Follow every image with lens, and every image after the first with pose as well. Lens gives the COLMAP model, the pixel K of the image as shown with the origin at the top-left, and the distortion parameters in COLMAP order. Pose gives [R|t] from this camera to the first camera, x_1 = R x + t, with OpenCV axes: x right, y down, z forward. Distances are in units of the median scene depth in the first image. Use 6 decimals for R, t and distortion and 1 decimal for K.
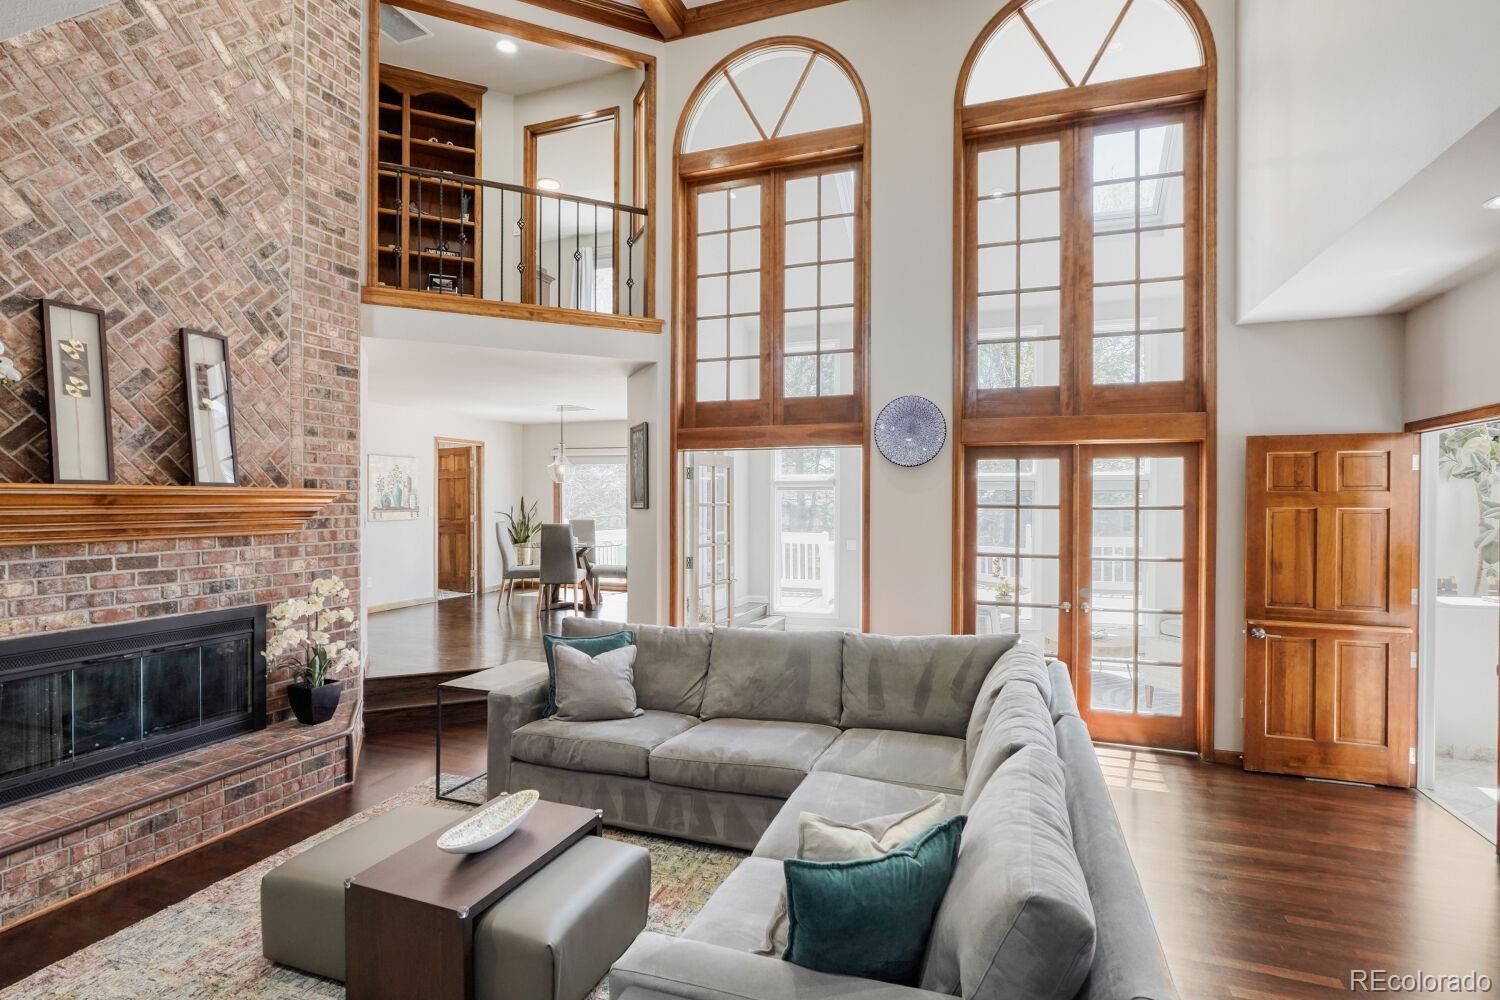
lens RADIAL K [[764.0, 0, 773.0], [0, 764.0, 506.8], [0, 0, 1]] dist [-0.039341, 0.017121]
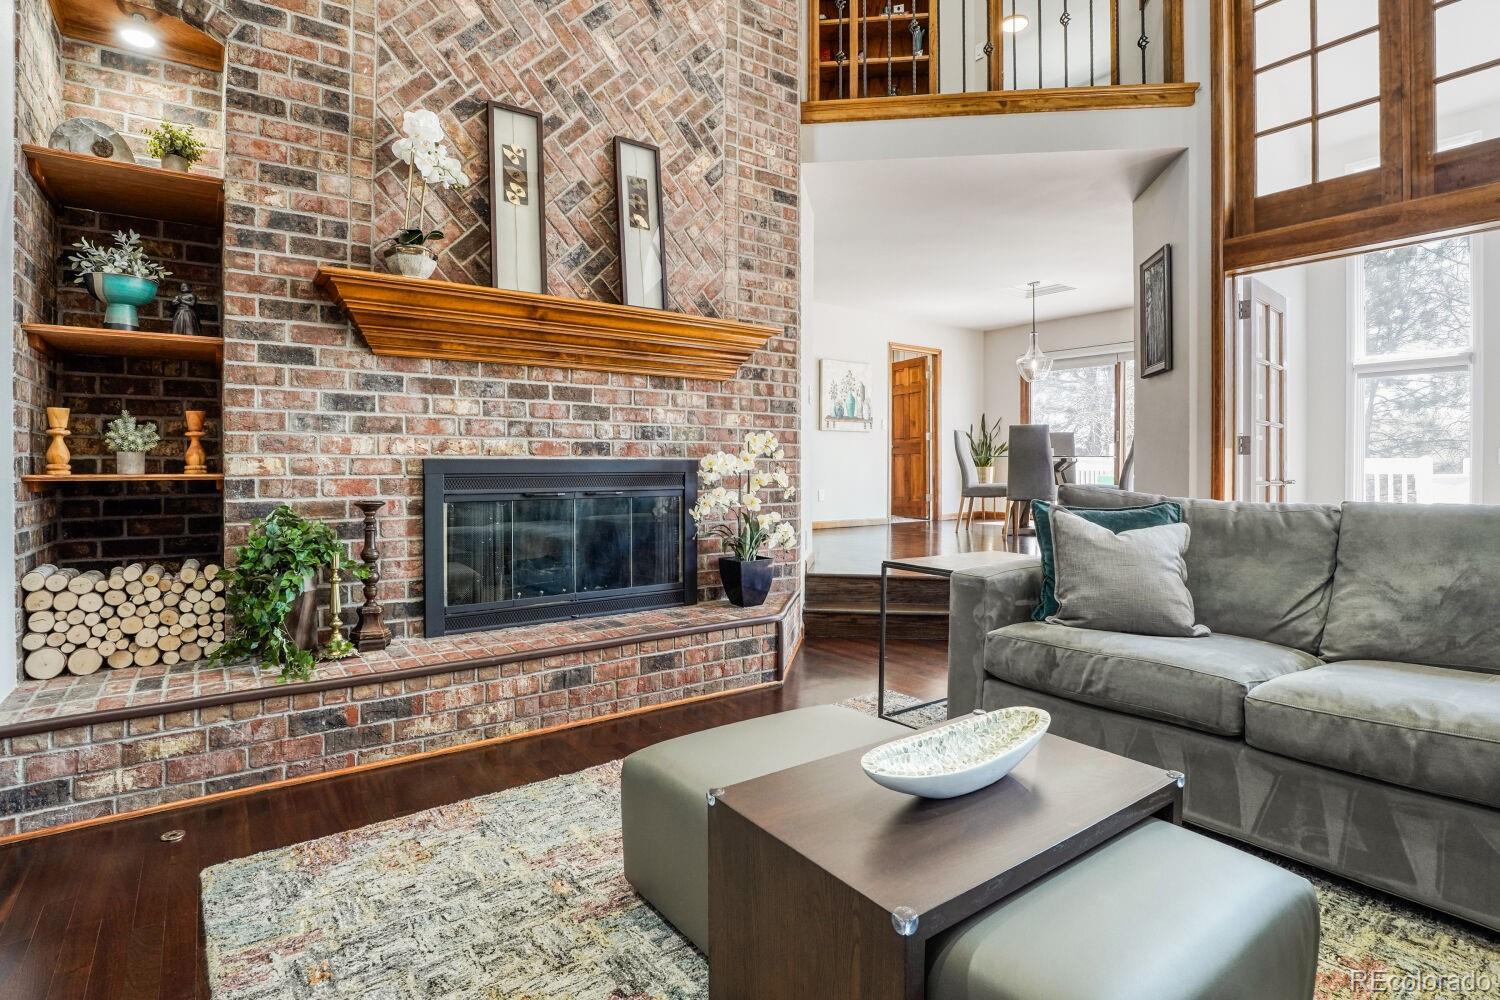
lens RADIAL K [[764.0, 0, 743.4], [0, 764.0, 473.7], [0, 0, 1]] dist [-0.039341, 0.017121]
pose [[0.817816, 0.000376, -0.575480, -0.126229], [-0.005000, 0.999967, -0.006452, 0.151003], [0.575458, 0.008154, 0.817791, 0.312717]]
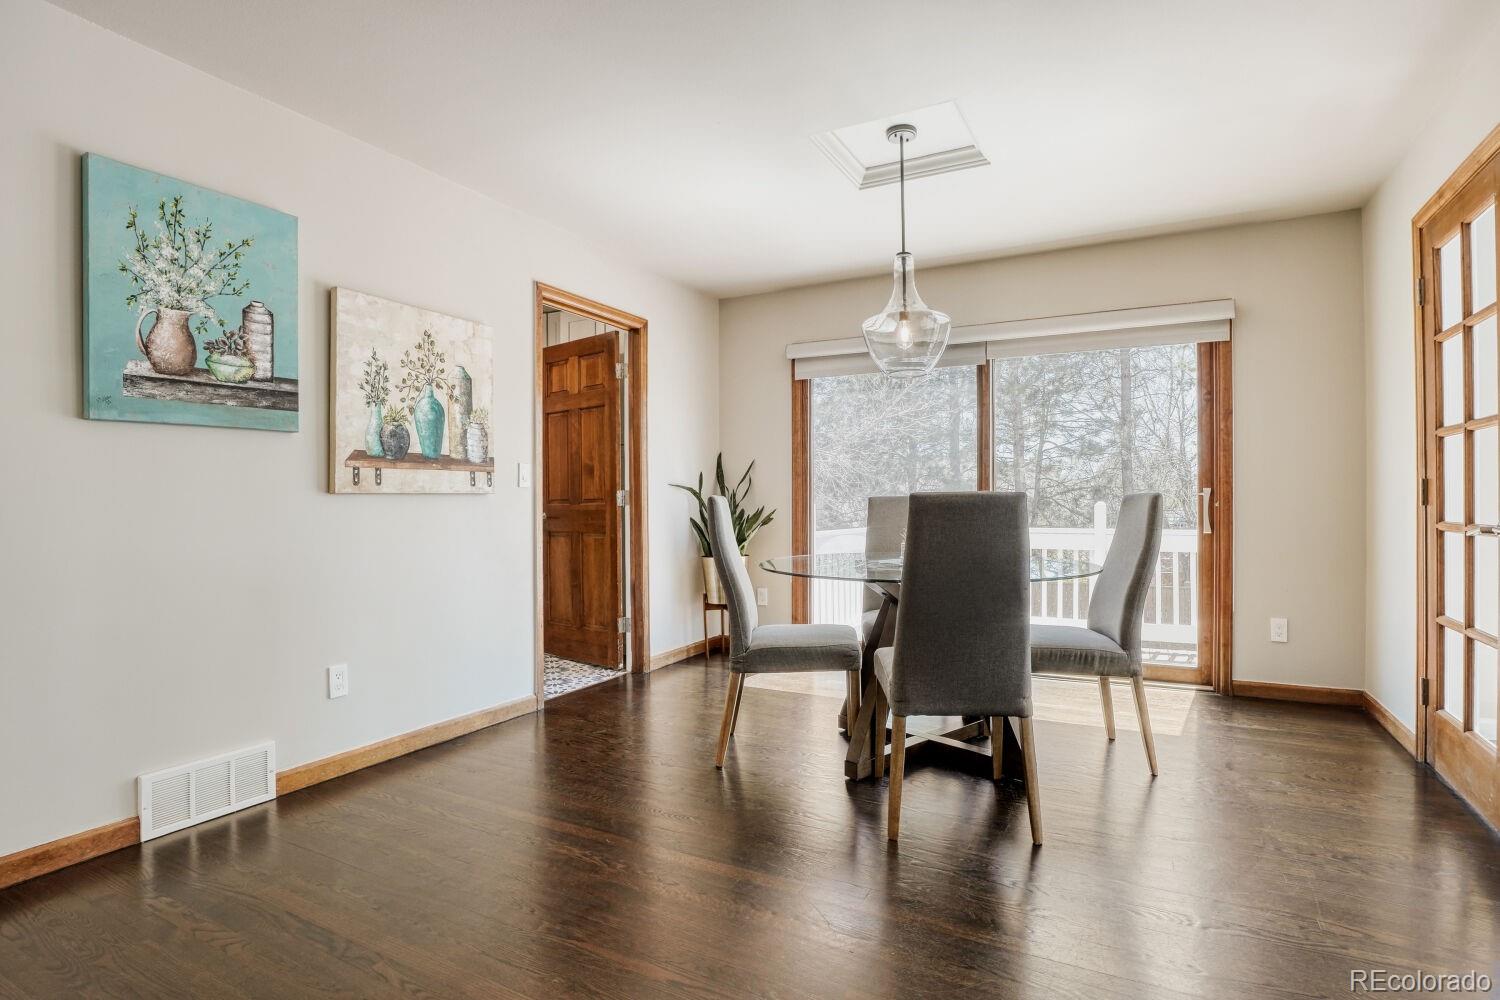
lens RADIAL K [[764.0, 0, 758.8], [0, 764.0, 503.0], [0, 0, 1]] dist [-0.039341, 0.017121]
pose [[0.988412, -0.009166, -0.151516, -0.572503], [0.007193, 0.999882, -0.013569, 0.055810], [0.151622, 0.012322, 0.988362, 1.323160]]
